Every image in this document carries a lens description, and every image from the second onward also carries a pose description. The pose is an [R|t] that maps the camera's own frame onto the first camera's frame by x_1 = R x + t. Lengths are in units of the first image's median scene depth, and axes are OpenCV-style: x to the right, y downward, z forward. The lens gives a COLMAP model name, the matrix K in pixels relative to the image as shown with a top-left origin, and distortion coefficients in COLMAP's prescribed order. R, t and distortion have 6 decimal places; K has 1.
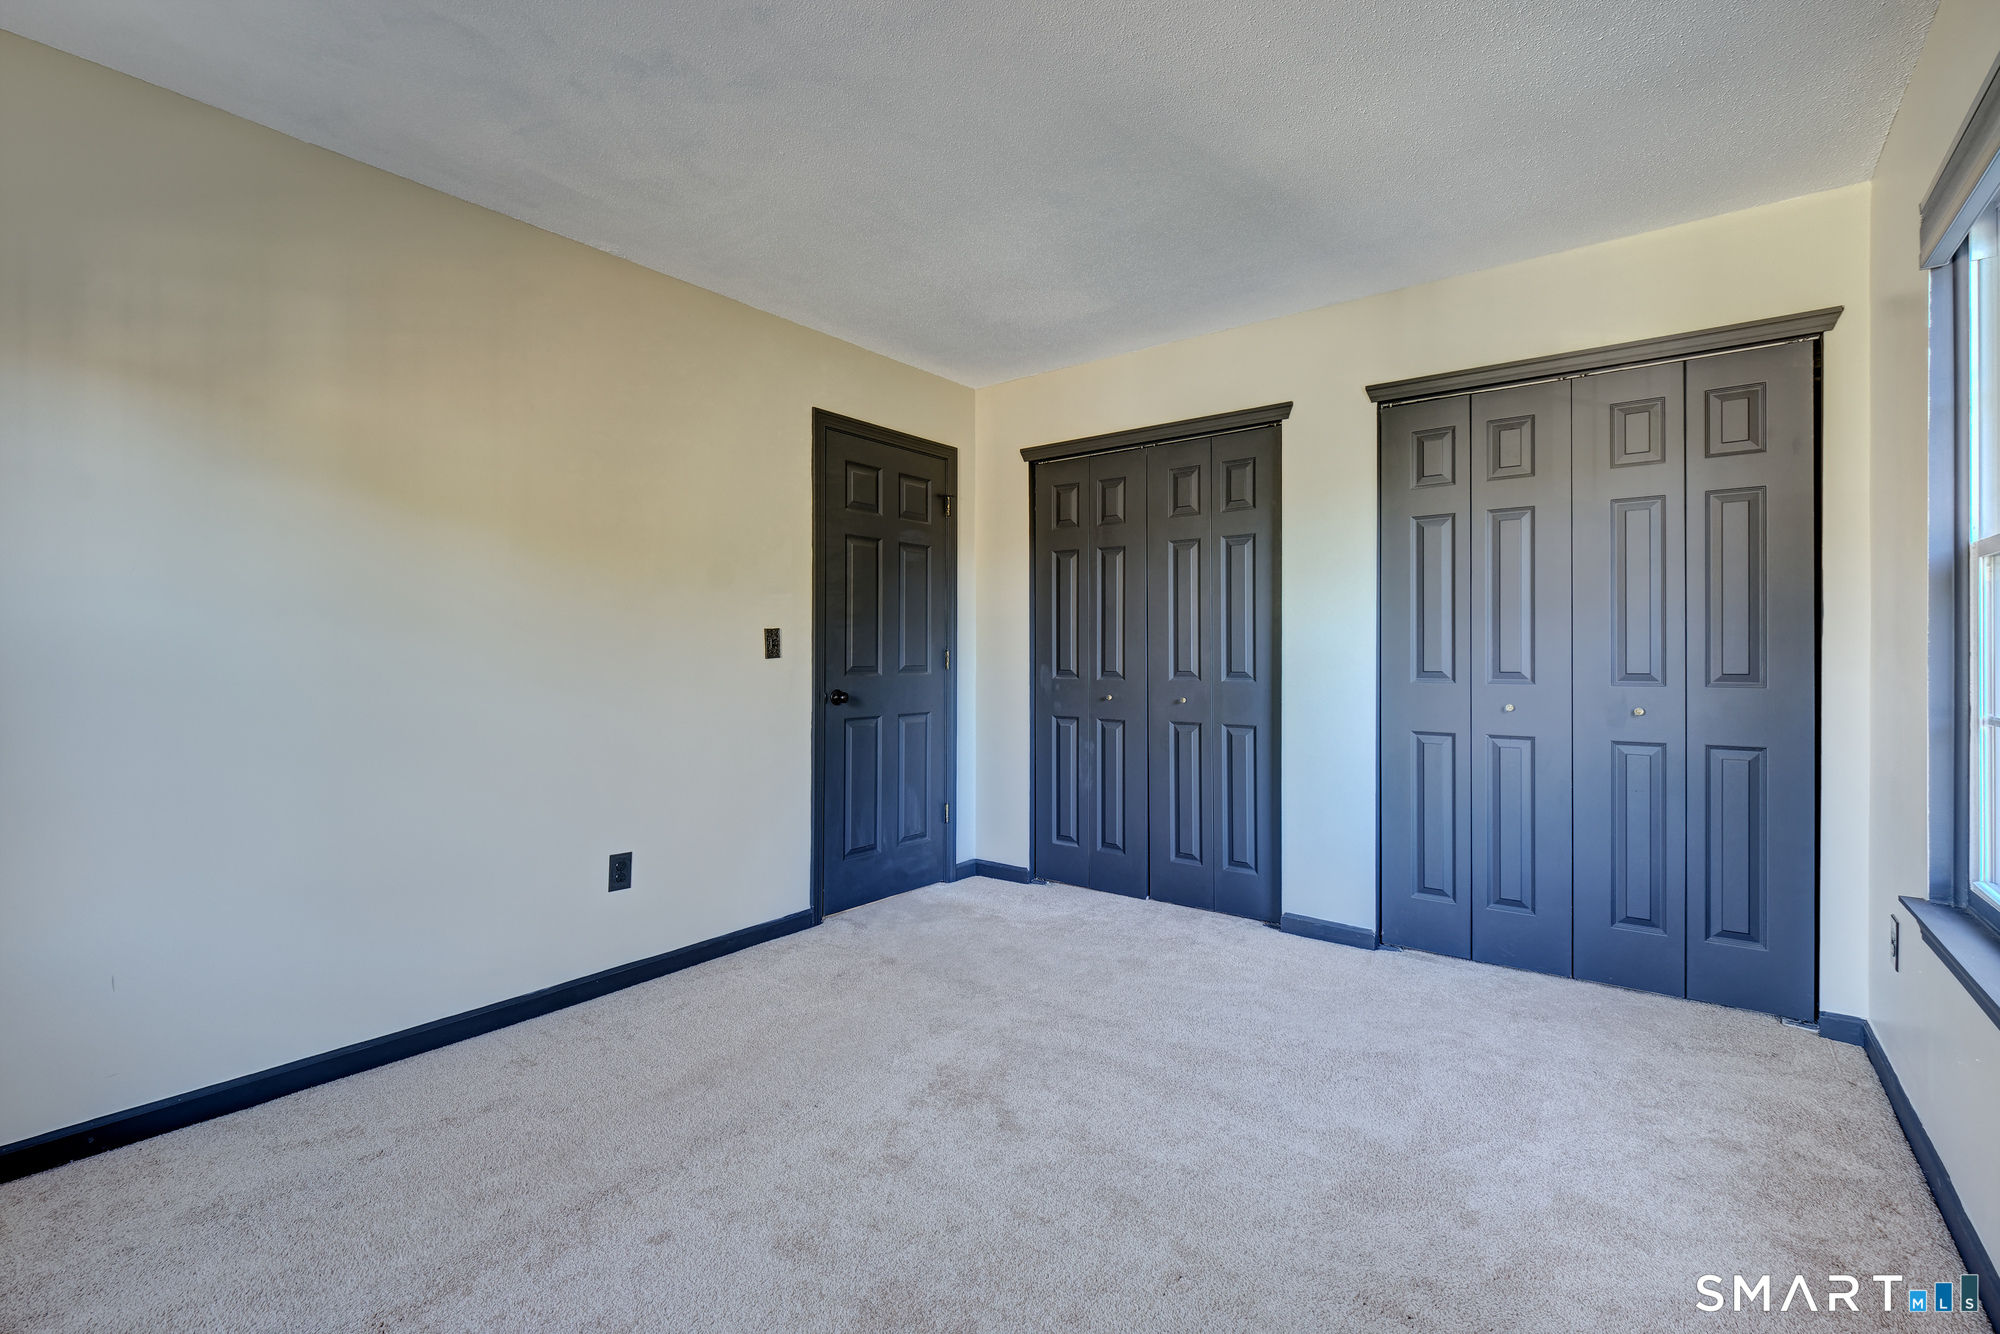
lens RADIAL K [[894.5, 0, 999.9], [0, 894.5, 650.8], [0, 0, 1]] dist [0.000837, -0.000118]
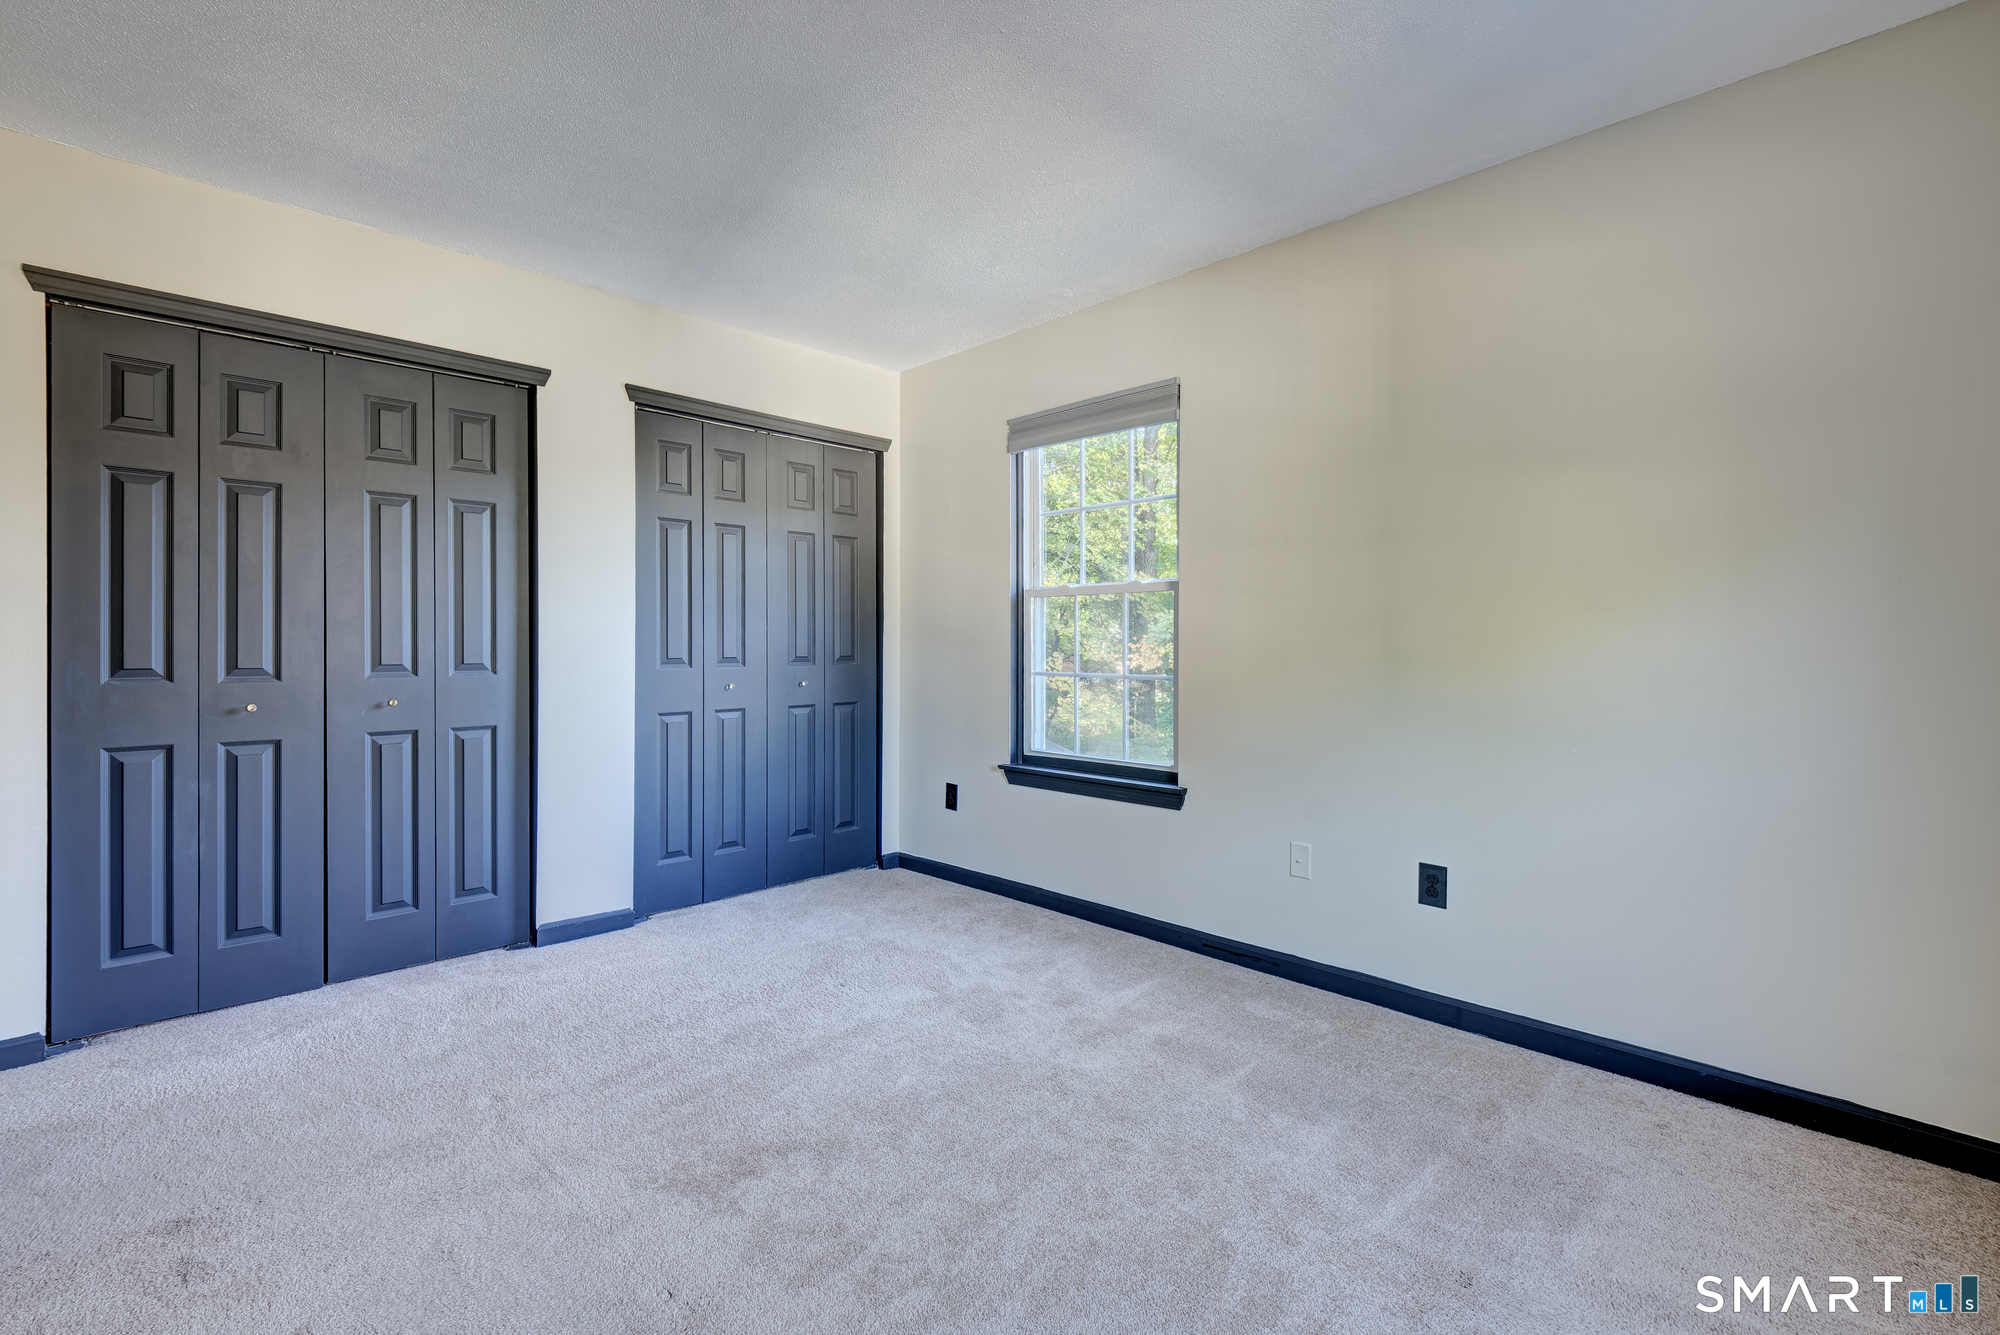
lens RADIAL K [[894.5, 0, 999.9], [0, 894.5, 651.3], [0, 0, 1]] dist [0.000837, -0.000118]
pose [[0.128549, -0.007063, 0.991678, -0.585379], [-0.000057, 0.999975, 0.007129, 0.006177], [-0.991703, -0.000973, 0.128545, 0.459790]]
